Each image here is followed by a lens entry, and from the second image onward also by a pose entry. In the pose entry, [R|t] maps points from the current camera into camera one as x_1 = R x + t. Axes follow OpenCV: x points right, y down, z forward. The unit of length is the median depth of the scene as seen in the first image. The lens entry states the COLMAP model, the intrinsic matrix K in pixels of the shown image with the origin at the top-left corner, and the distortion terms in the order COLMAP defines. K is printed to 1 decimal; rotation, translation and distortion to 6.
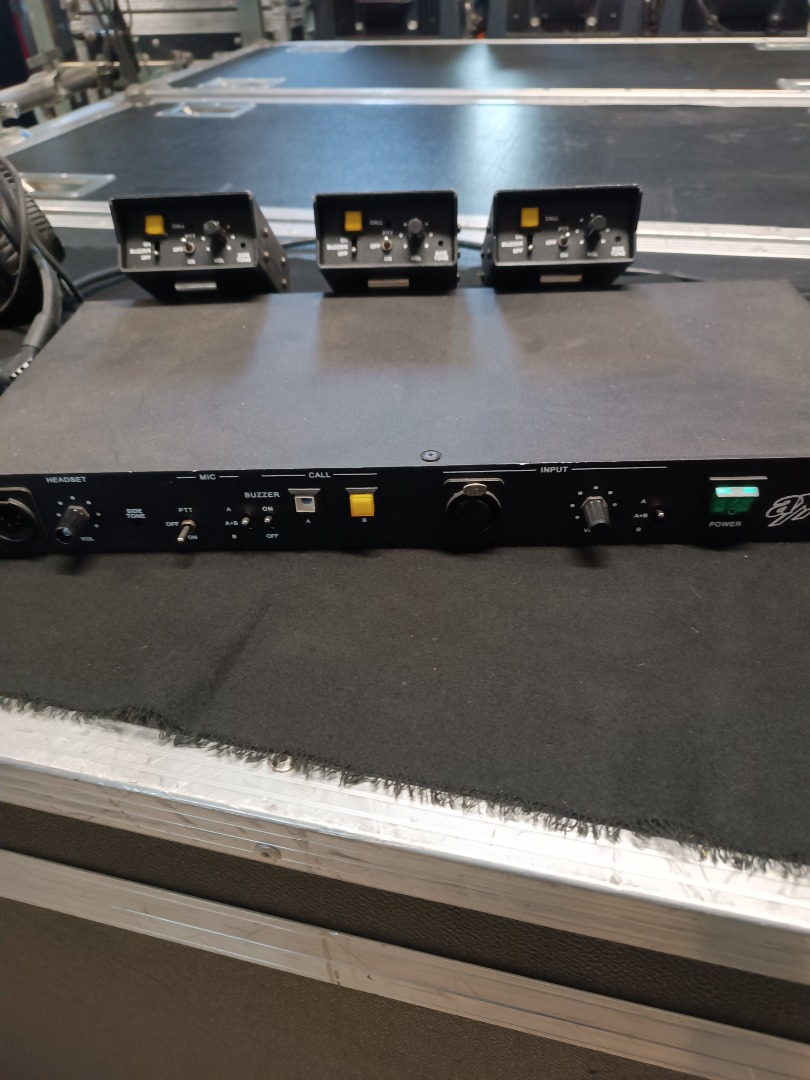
lens RADIAL K [[785.4, 0, 411.6], [0, 785.4, 542.4], [0, 0, 1]] dist [0.005085, -0.001037]
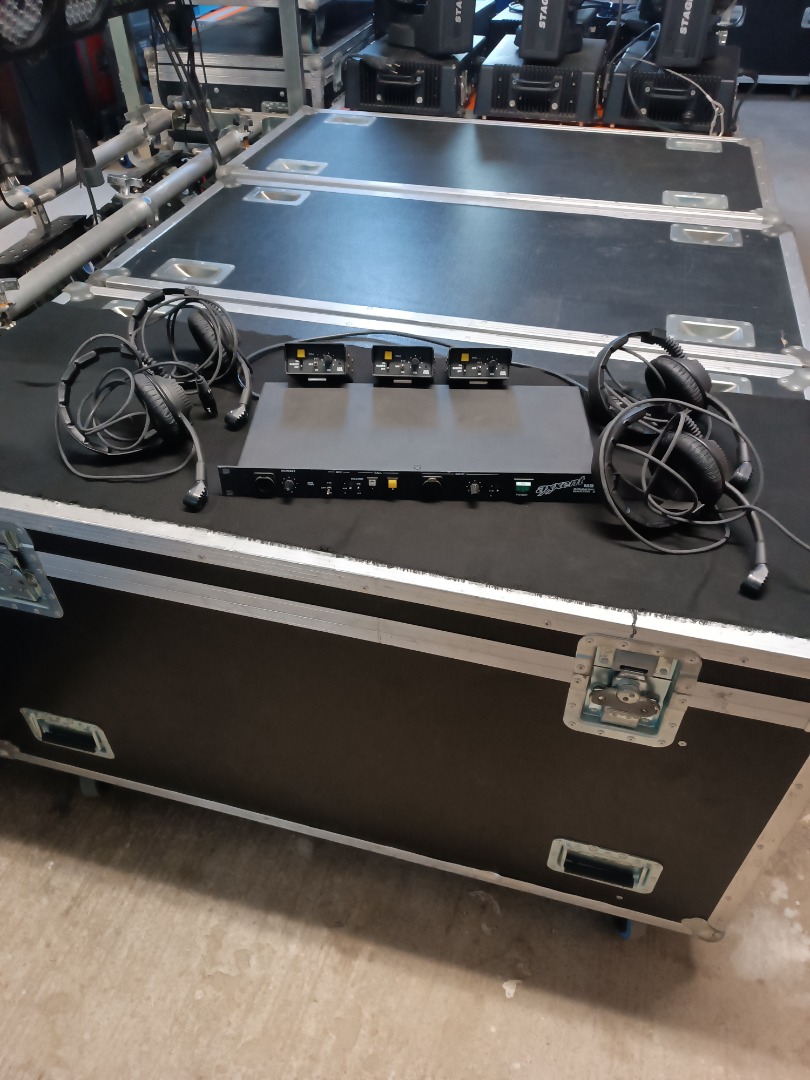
lens RADIAL K [[773.1, 0, 407.1], [0, 773.1, 541.2], [0, 0, 1]] dist [0.012404, -0.009870]
pose [[0.999383, 0.034192, 0.008087, -0.024805], [-0.034640, 0.997343, 0.064079, -0.020472], [-0.005875, -0.064319, 0.997912, -1.715108]]
